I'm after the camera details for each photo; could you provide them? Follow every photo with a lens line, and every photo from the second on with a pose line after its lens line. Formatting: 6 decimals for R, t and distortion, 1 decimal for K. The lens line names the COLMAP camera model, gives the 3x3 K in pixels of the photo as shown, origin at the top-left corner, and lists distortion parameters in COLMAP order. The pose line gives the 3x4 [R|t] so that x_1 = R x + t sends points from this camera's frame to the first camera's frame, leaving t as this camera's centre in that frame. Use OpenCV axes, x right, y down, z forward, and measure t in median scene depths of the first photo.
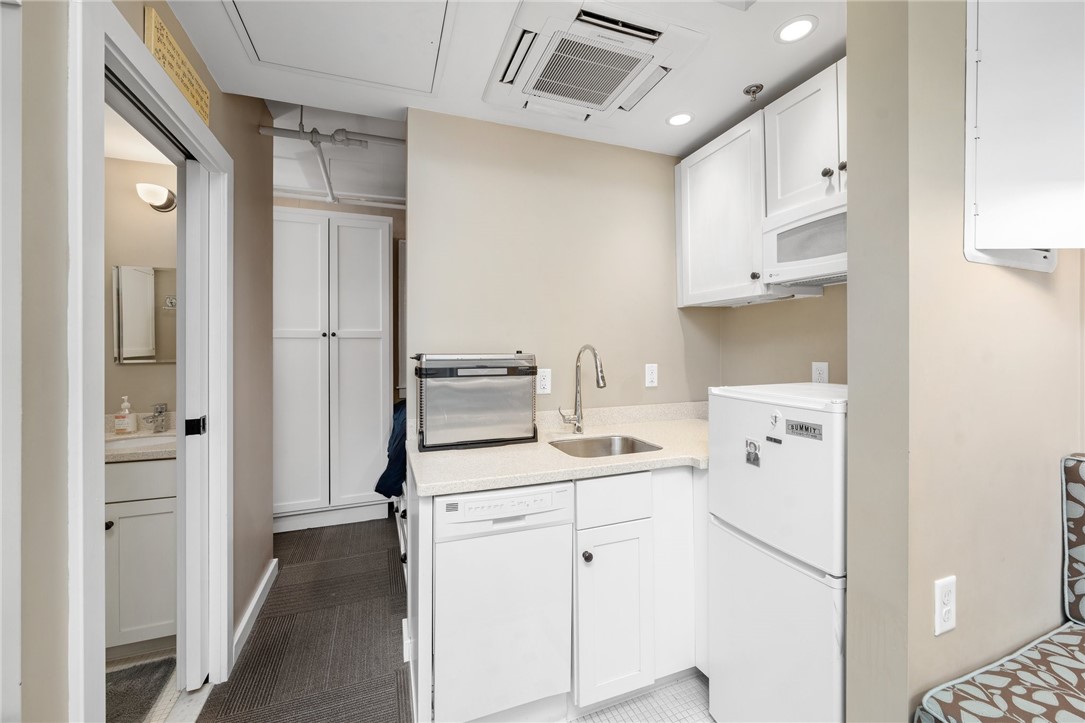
lens RADIAL K [[417.5, 0, 545.4], [0, 417.5, 345.0], [0, 0, 1]] dist [-0.000938, -0.000253]
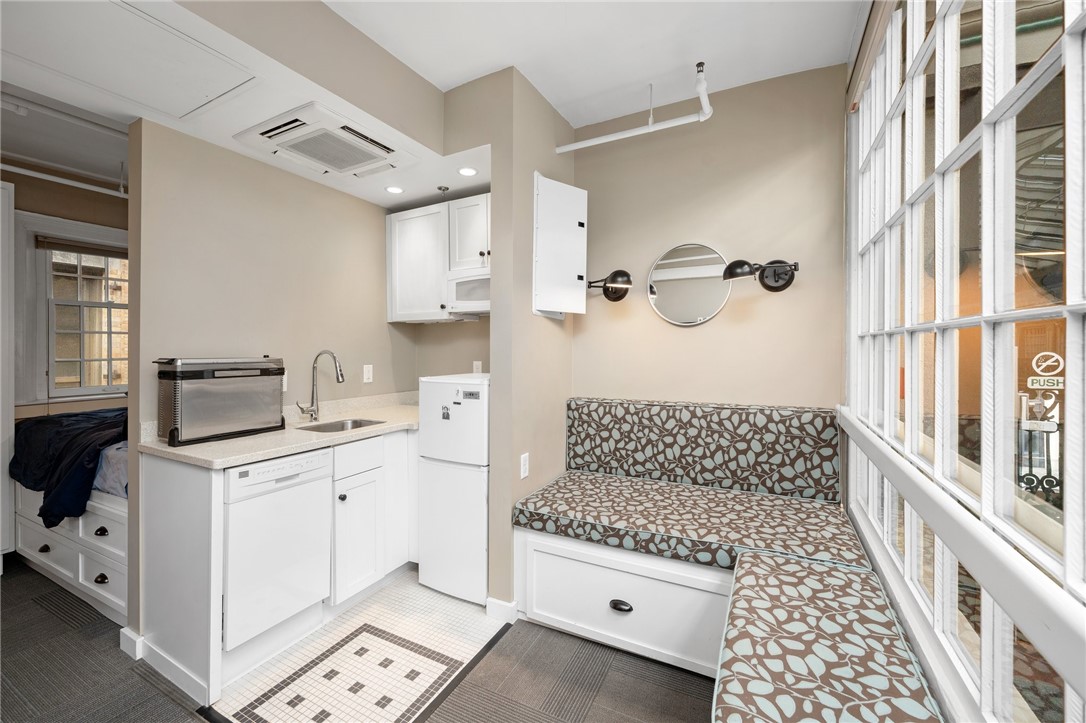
lens RADIAL K [[432.3, 0, 524.9], [0, 432.3, 348.1], [0, 0, 1]] dist [-0.001788, -0.000202]
pose [[0.766152, 0.005381, 0.642637, -0.324671], [-0.003785, 0.999985, -0.003861, -0.005017], [-0.642648, 0.000526, 0.766161, -0.469973]]
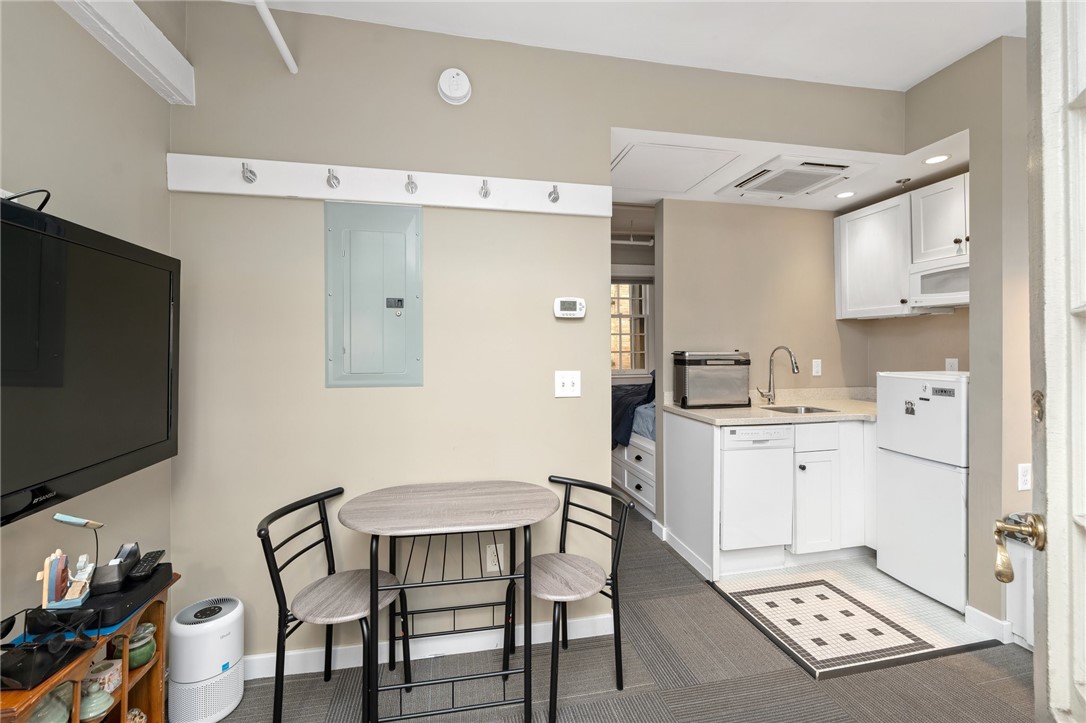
lens RADIAL K [[437.9, 0, 545.8], [0, 437.9, 343.0], [0, 0, 1]] dist [-0.006980, 0.000405]
pose [[0.987023, 0.002016, -0.160568, -0.571106], [-0.002625, 0.999990, -0.003578, -0.004313], [0.160559, 0.003953, 0.987018, -0.838348]]
